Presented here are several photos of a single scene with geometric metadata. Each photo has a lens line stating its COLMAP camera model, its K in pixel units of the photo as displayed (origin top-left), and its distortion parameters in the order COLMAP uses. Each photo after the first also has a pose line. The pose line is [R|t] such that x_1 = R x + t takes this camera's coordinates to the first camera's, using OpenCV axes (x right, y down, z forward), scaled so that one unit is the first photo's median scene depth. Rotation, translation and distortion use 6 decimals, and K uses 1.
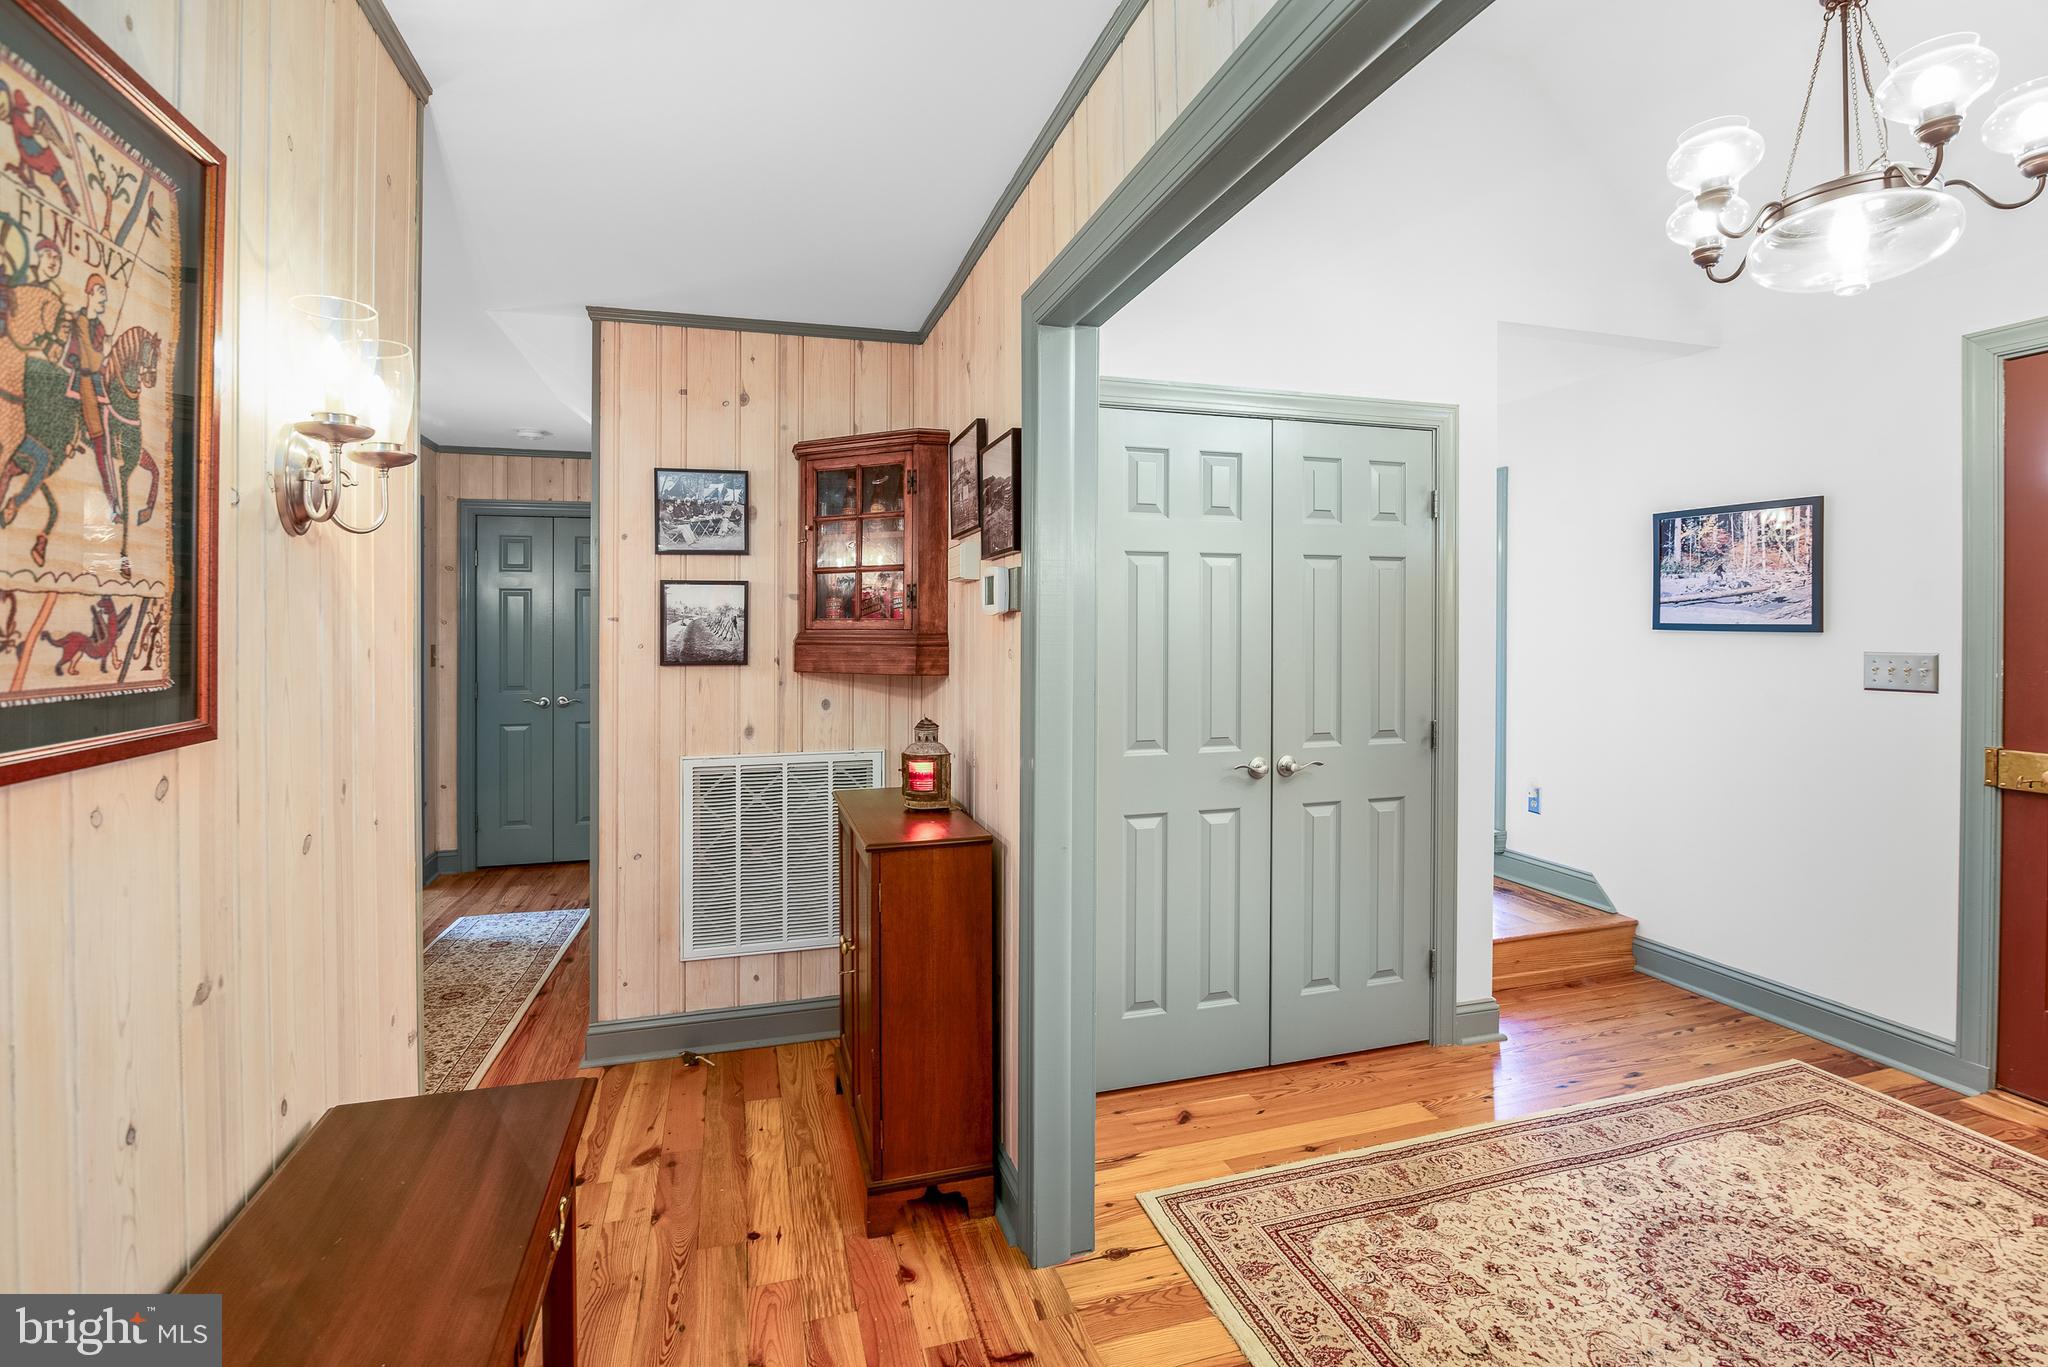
lens RADIAL K [[949.1, 0, 1026.5], [0, 949.1, 649.1], [0, 0, 1]] dist [-0.014177, -0.000145]
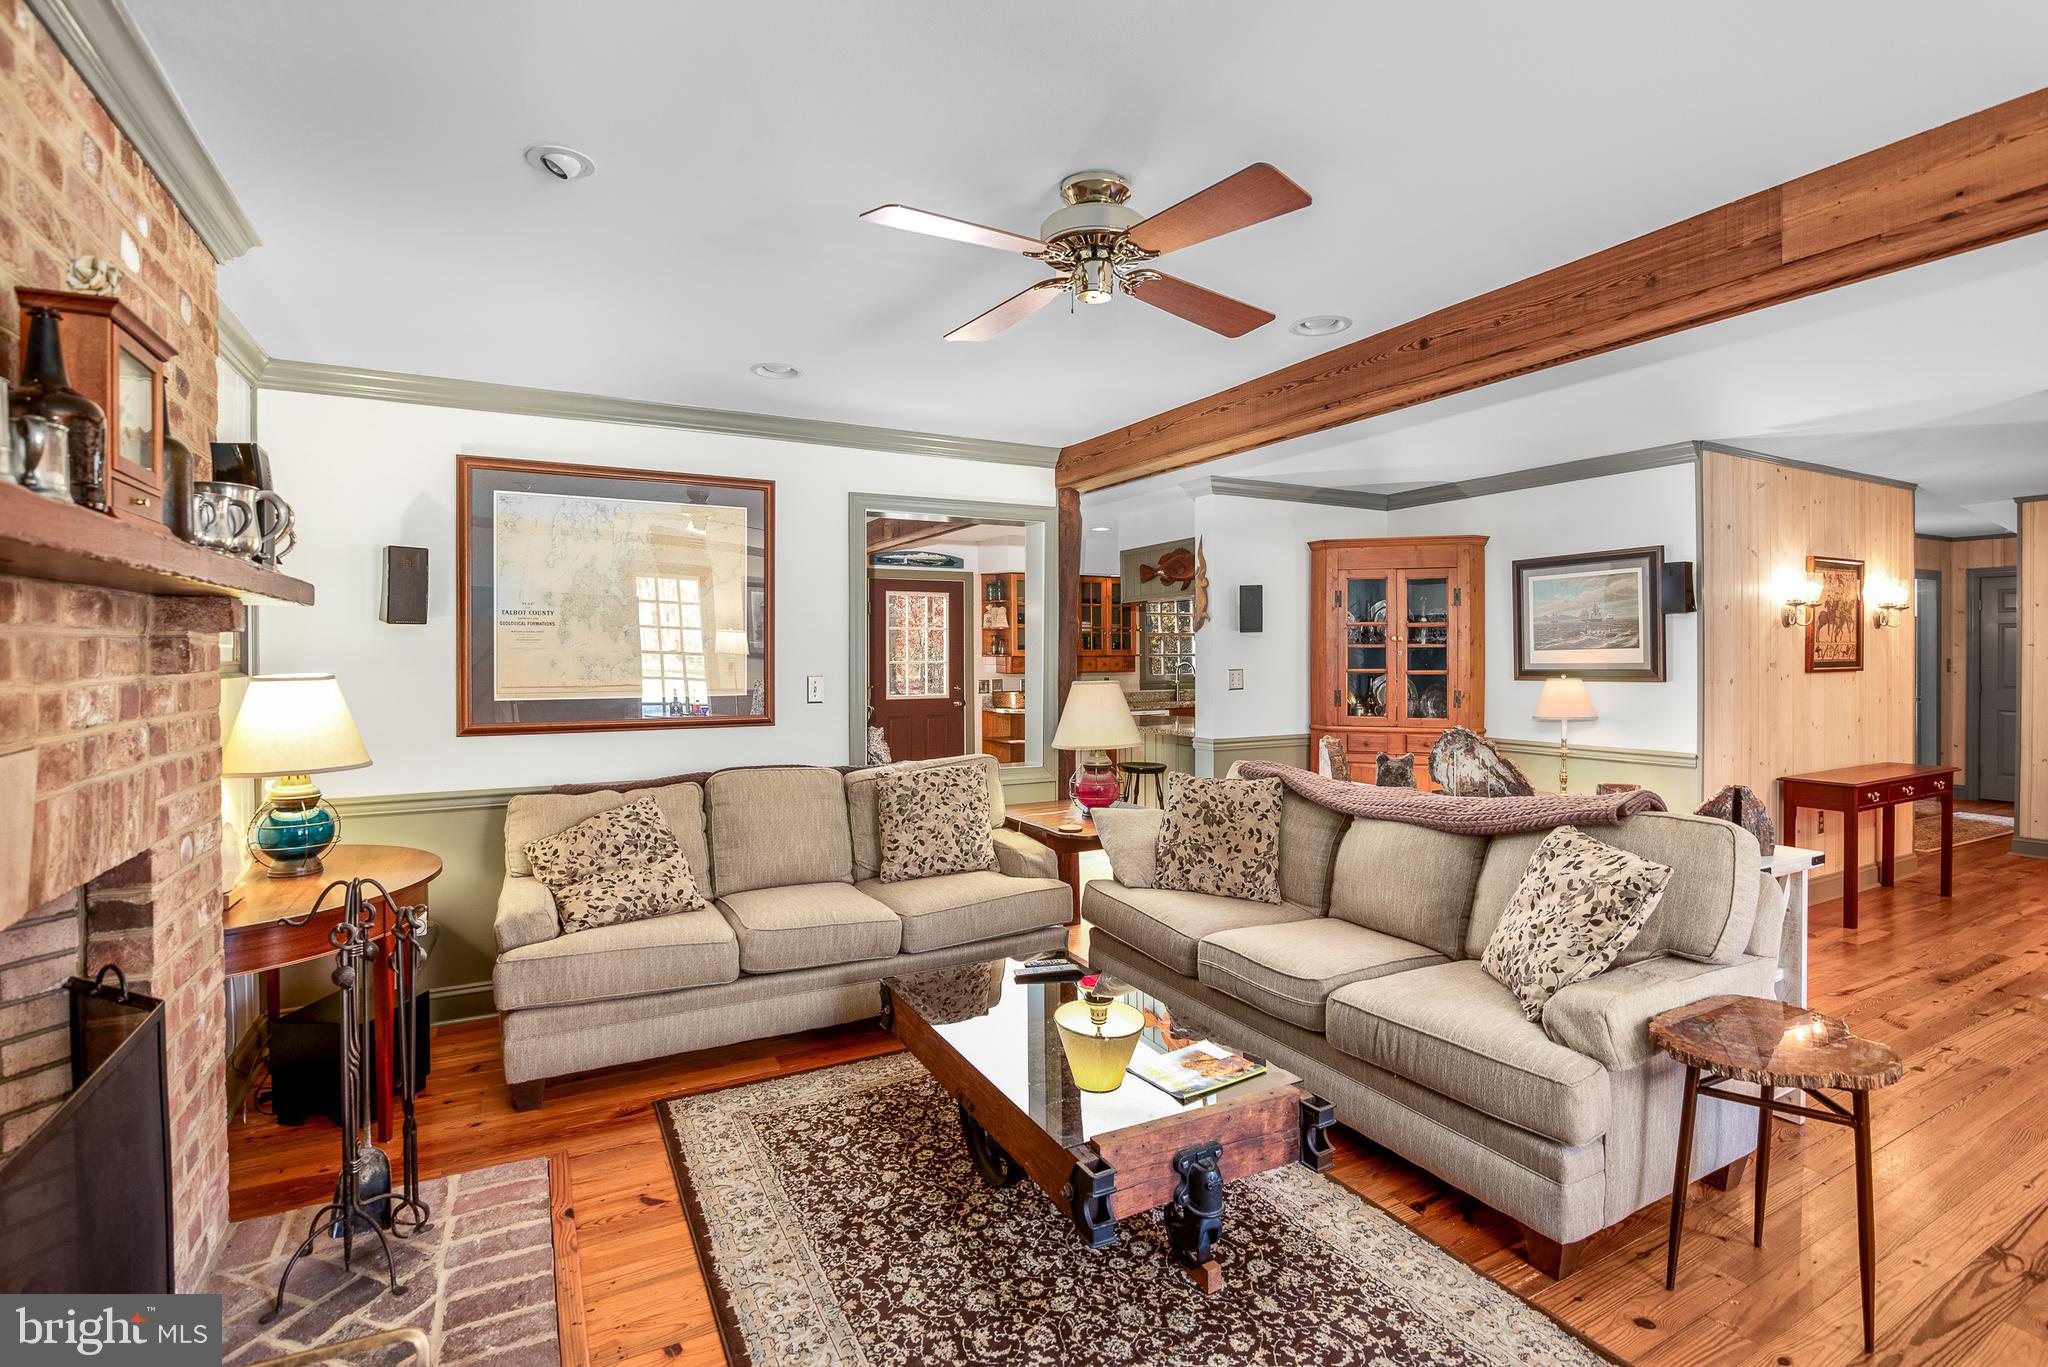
lens RADIAL K [[949.1, 0, 1026.5], [0, 949.1, 649.1], [0, 0, 1]] dist [-0.014177, -0.000145]
pose [[0.196855, -0.007603, -0.980403, 0.866817], [-0.014321, 0.999841, -0.010629, 0.024629], [0.980328, 0.016133, 0.196715, -1.191151]]
